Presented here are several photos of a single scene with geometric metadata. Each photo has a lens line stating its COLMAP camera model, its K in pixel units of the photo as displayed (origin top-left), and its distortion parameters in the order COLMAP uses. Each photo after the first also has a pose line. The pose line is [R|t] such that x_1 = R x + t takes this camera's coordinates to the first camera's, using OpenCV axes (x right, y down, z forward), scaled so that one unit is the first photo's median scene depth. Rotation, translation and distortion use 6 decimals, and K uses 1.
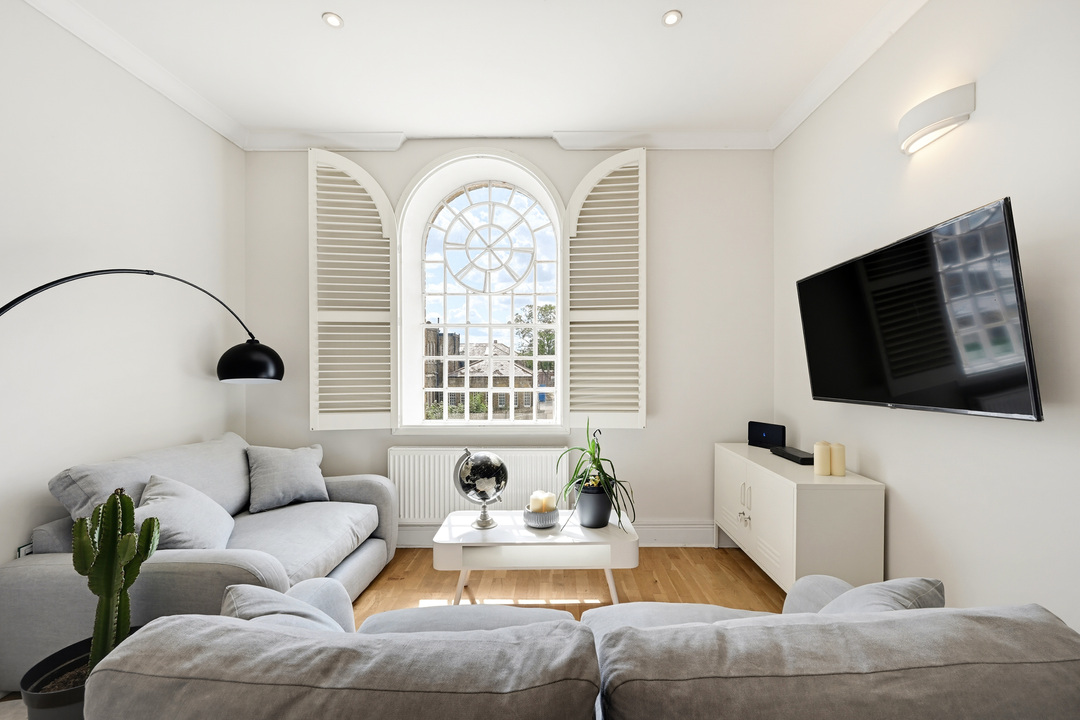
lens RADIAL K [[445.9, 0, 566.3], [0, 445.9, 366.9], [0, 0, 1]] dist [-0.000994, 0.000001]
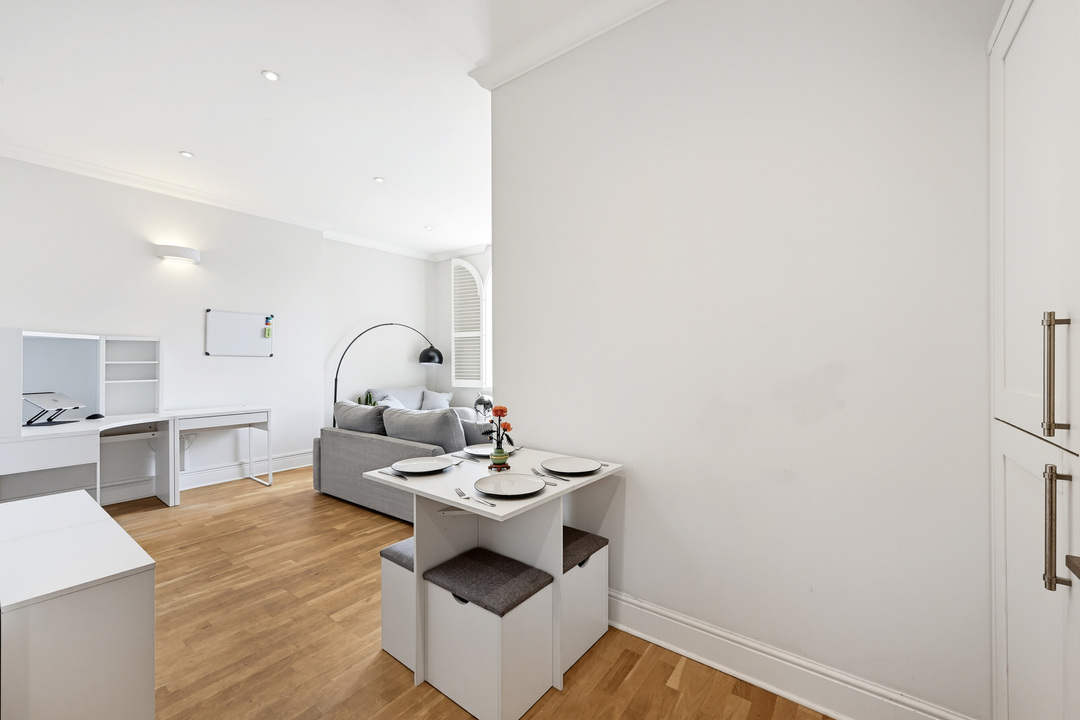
lens RADIAL K [[433.6, 0, 533.3], [0, 433.6, 363.2], [0, 0, 1]] dist [0.000356, 0.000154]
pose [[0.798844, 0.004158, -0.601524, 1.031430], [-0.003306, 0.999991, 0.002521, 0.018724], [0.601529, -0.000025, 0.798851, -0.467855]]
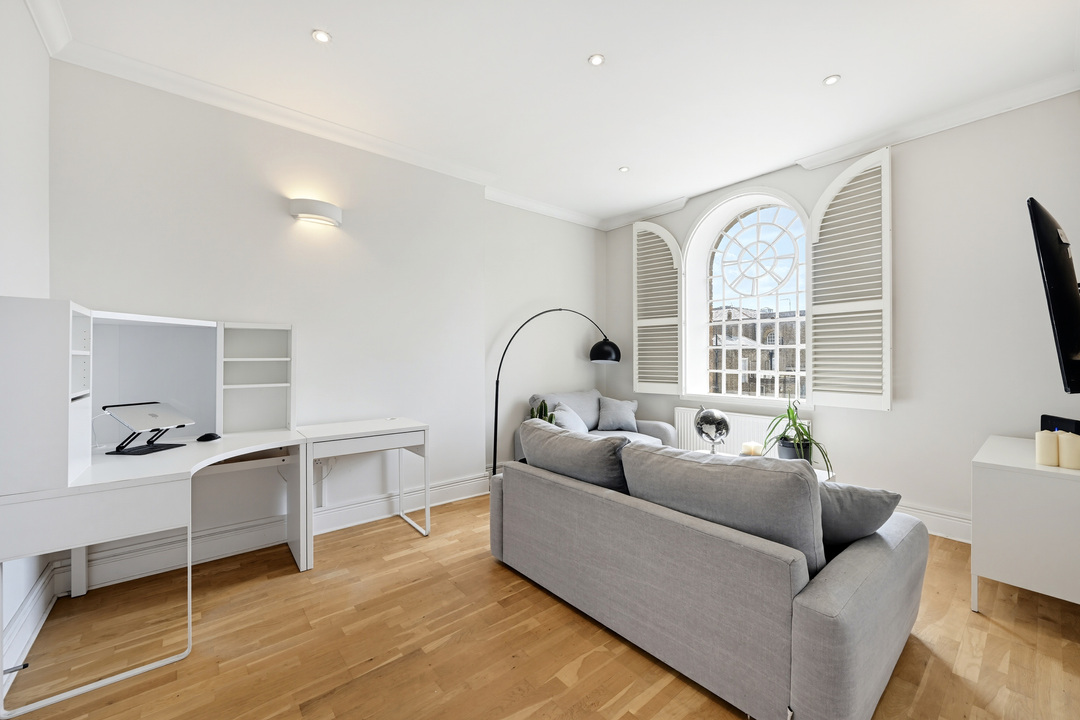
lens RADIAL K [[427.9, 0, 540.0], [0, 427.9, 360.0], [0, 0, 1]] dist [-0.001133, 0.000052]
pose [[0.638329, 0.006663, -0.769735, 0.429629], [-0.005604, 0.999976, 0.004008, 0.017902], [0.769743, 0.001756, 0.638351, -0.286634]]
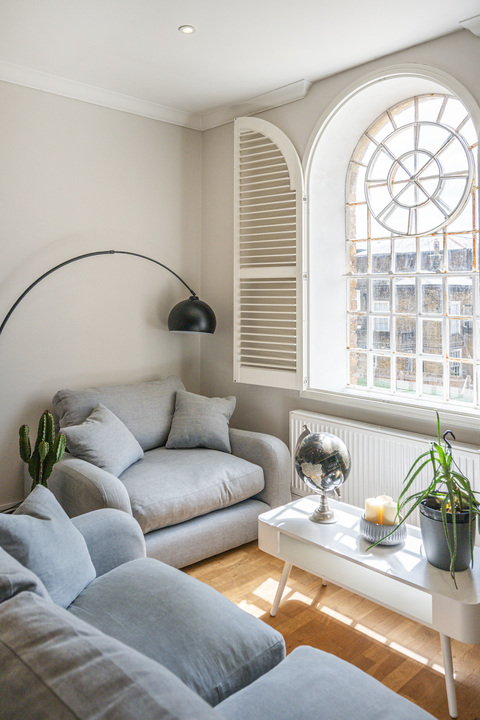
lens RADIAL K [[561.0, 0, 217.8], [0, 561.0, 271.9], [0, 0, 1]] dist [-0.001934, 0.000811]
pose [[0.666039, -0.025122, -0.745493, 0.396026], [-0.013057, 0.998887, -0.045326, -0.056549], [0.745802, 0.039923, 0.664970, 0.077820]]
